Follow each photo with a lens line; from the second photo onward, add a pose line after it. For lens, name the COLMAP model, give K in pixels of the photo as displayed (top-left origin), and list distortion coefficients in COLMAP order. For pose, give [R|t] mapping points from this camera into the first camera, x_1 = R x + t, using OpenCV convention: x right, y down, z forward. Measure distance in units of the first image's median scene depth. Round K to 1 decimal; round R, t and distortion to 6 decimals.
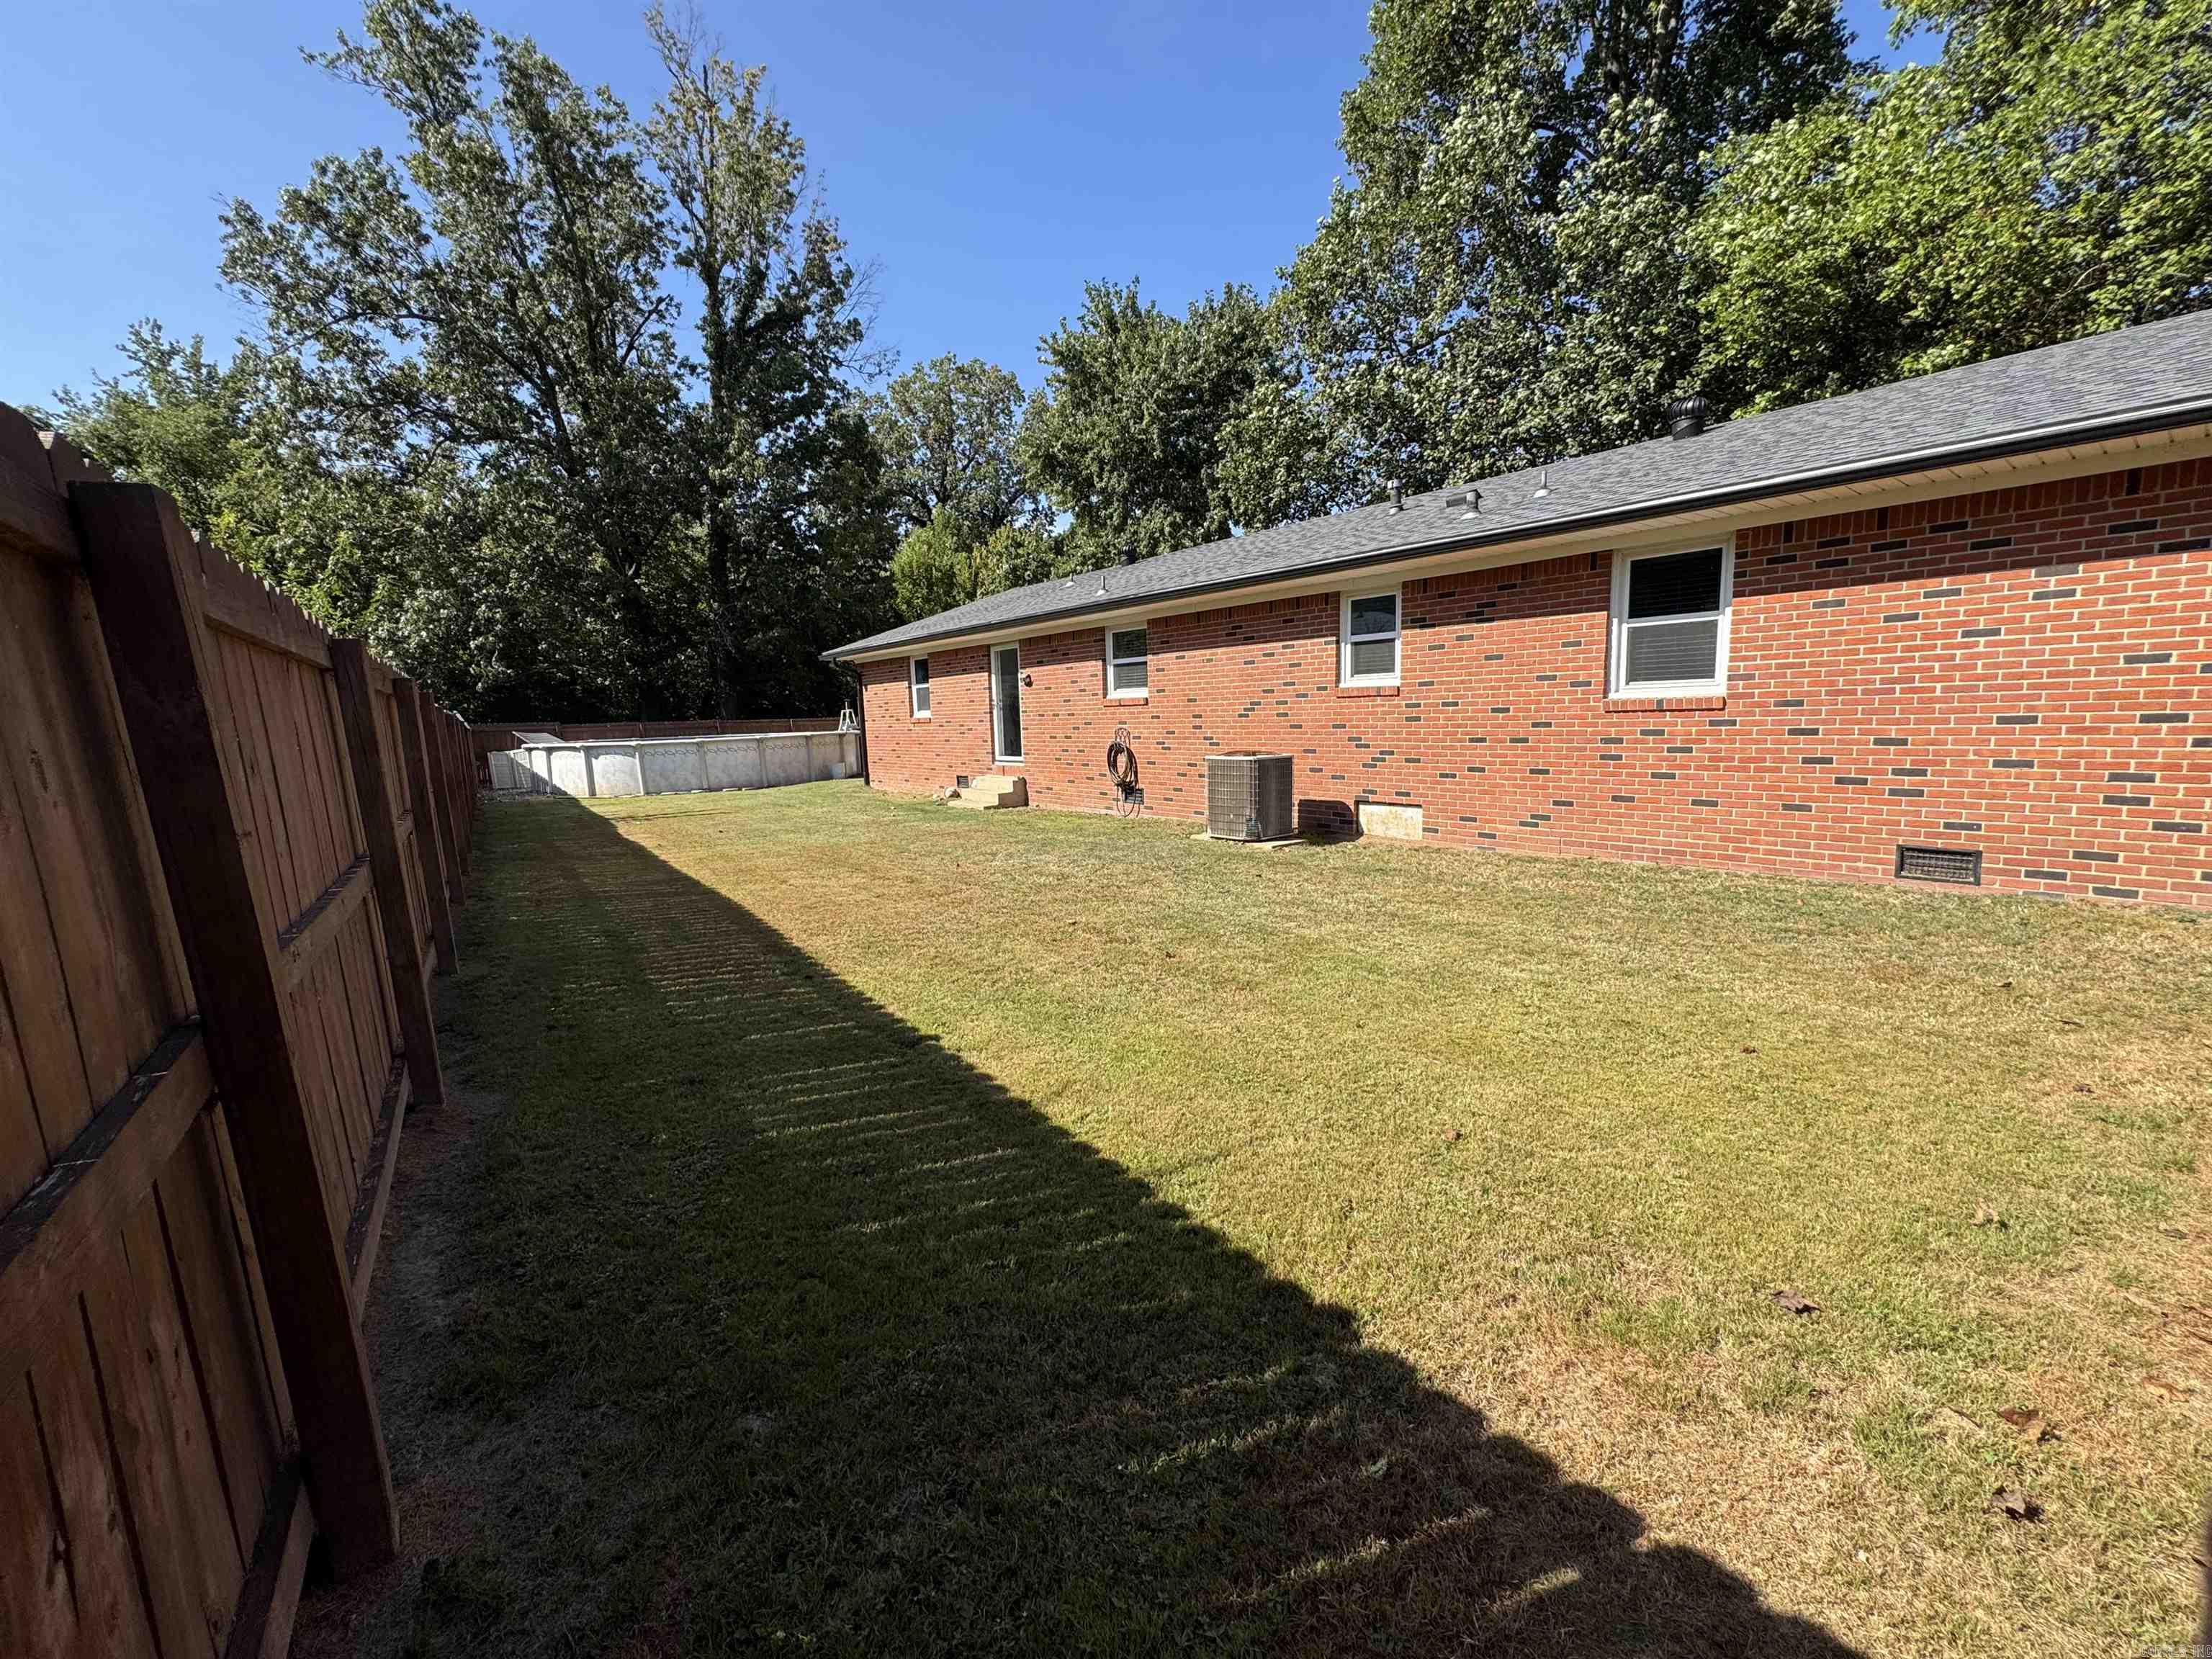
lens RADIAL K [[883.6, 0, 1106.0], [0, 883.6, 829.5], [0, 0, 1]] dist [-0.000263, 0.000540]
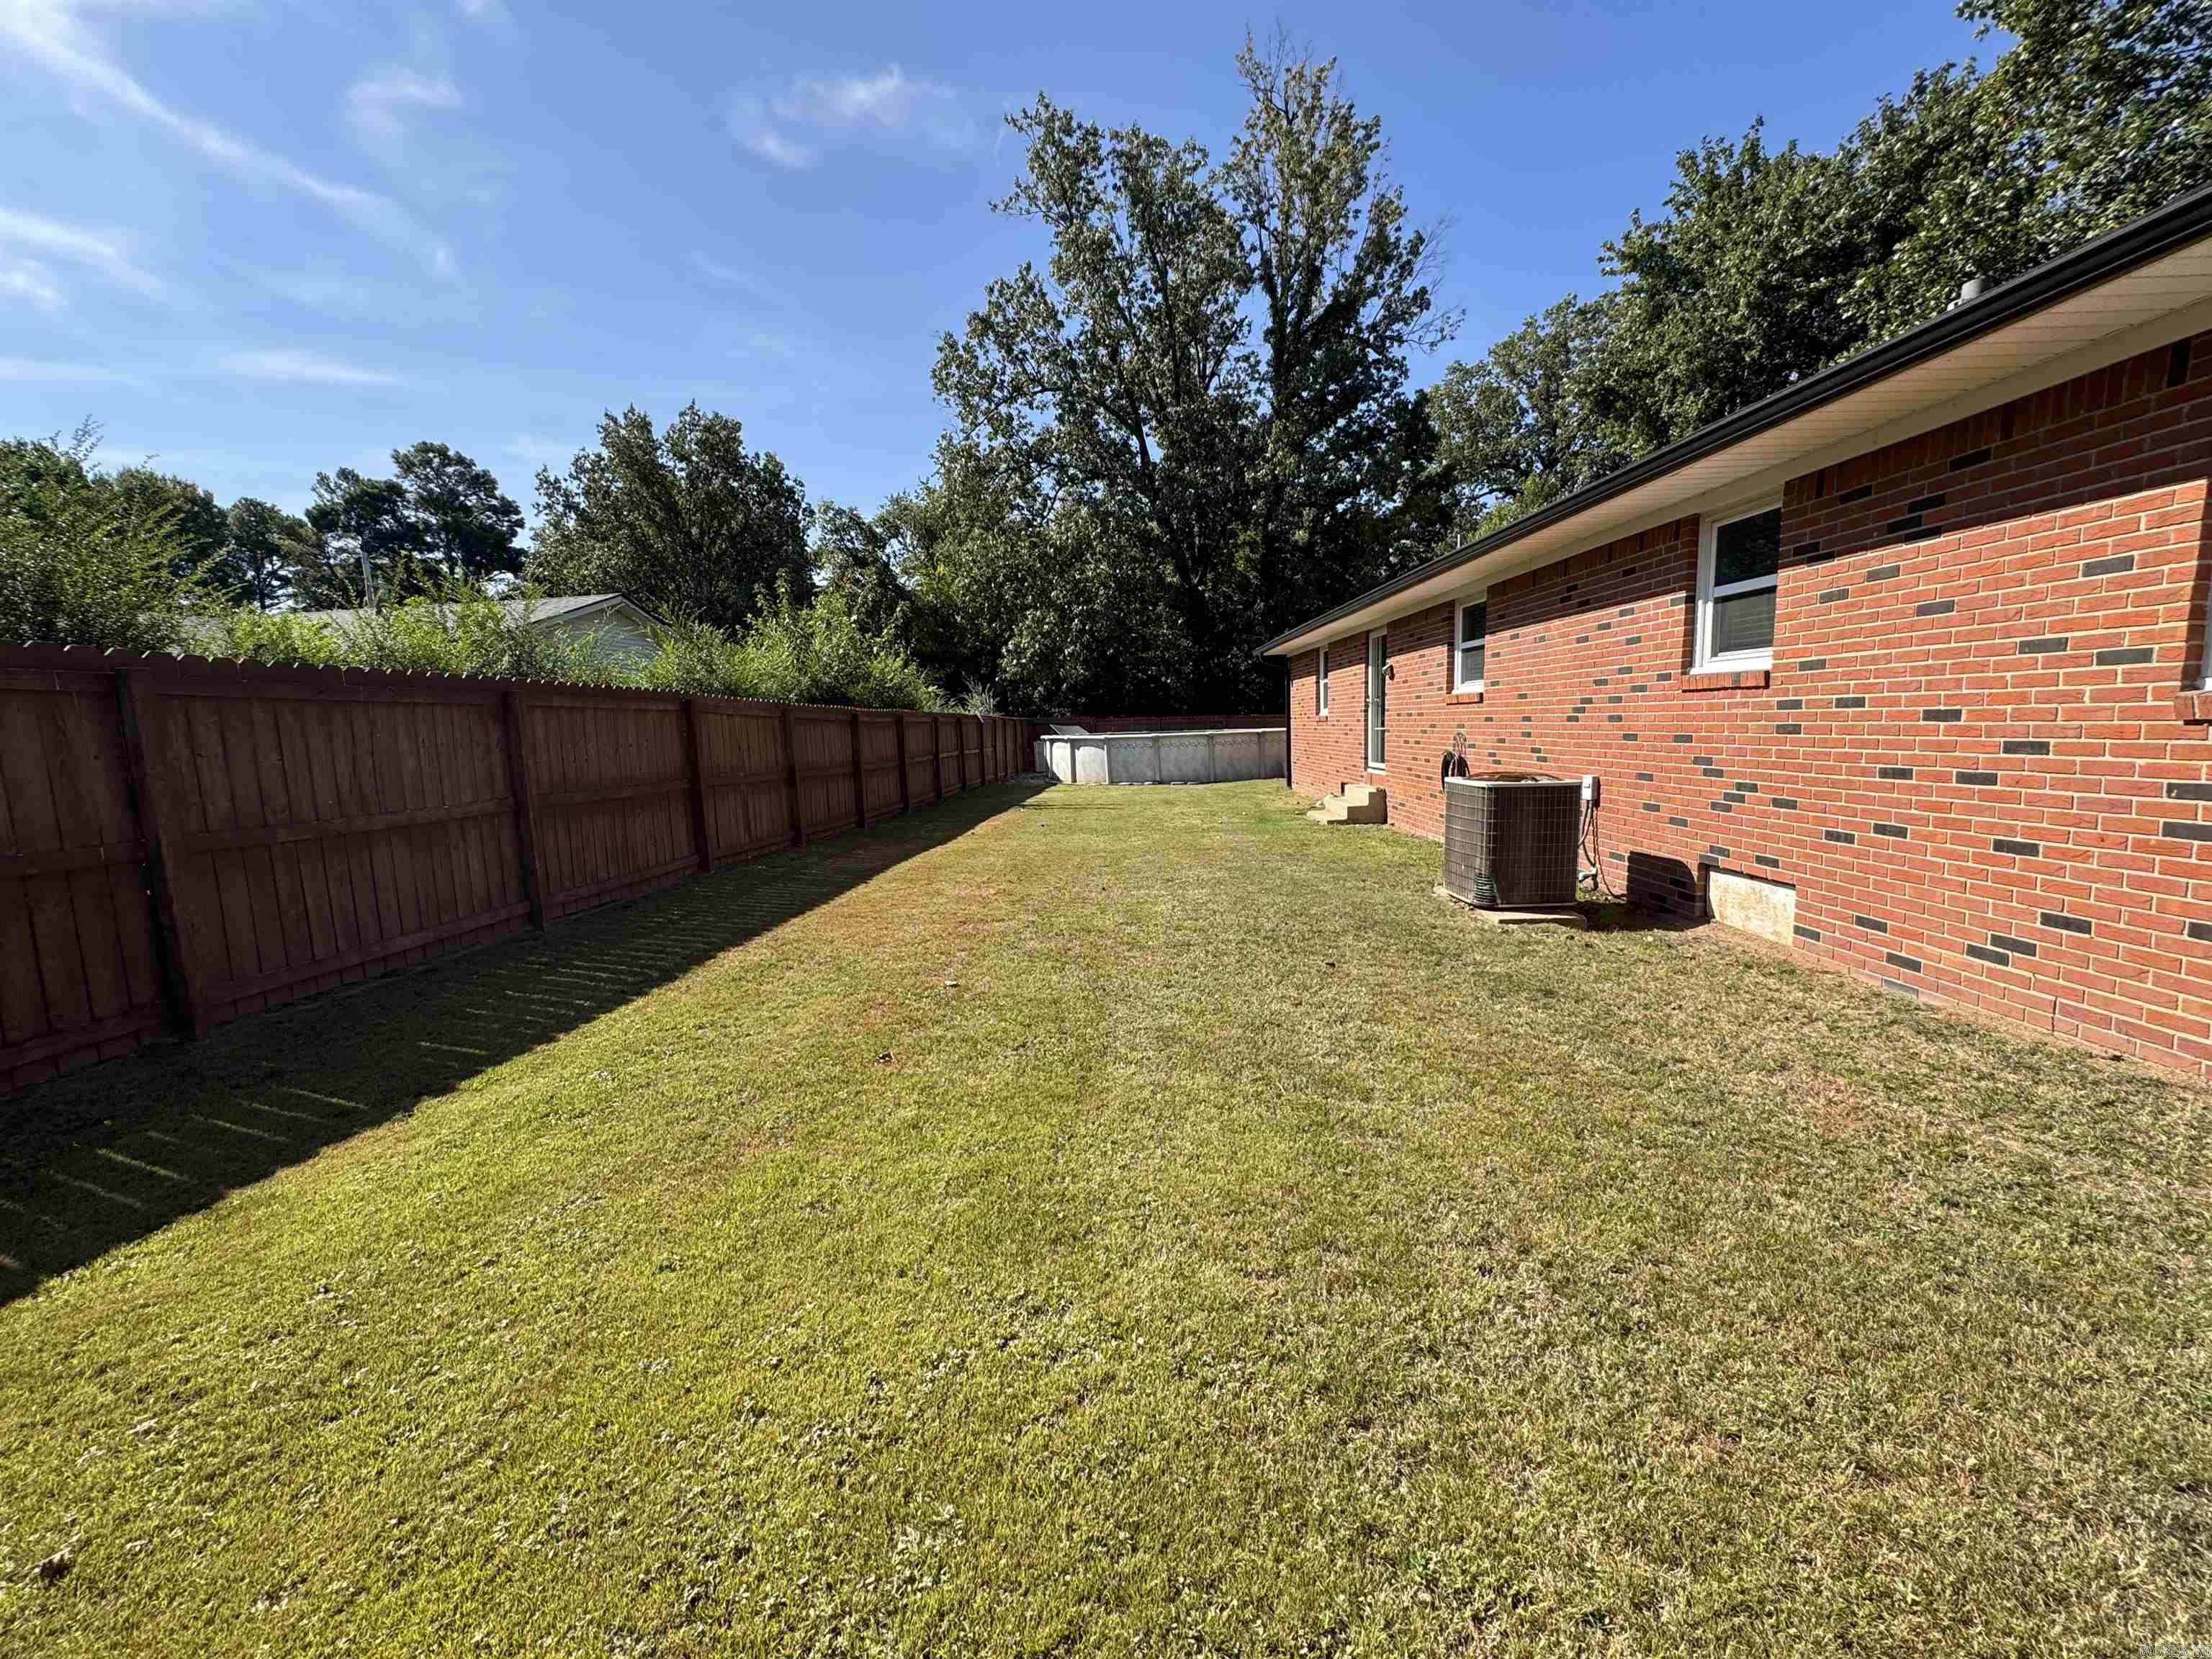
lens RADIAL K [[883.6, 0, 1106.0], [0, 883.6, 829.5], [0, 0, 1]] dist [-0.000263, 0.000540]
pose [[0.781579, 0.084353, -0.618077, 0.115804], [-0.079816, 0.996194, 0.035027, -0.015253], [0.618679, 0.021956, 0.785337, 0.096417]]
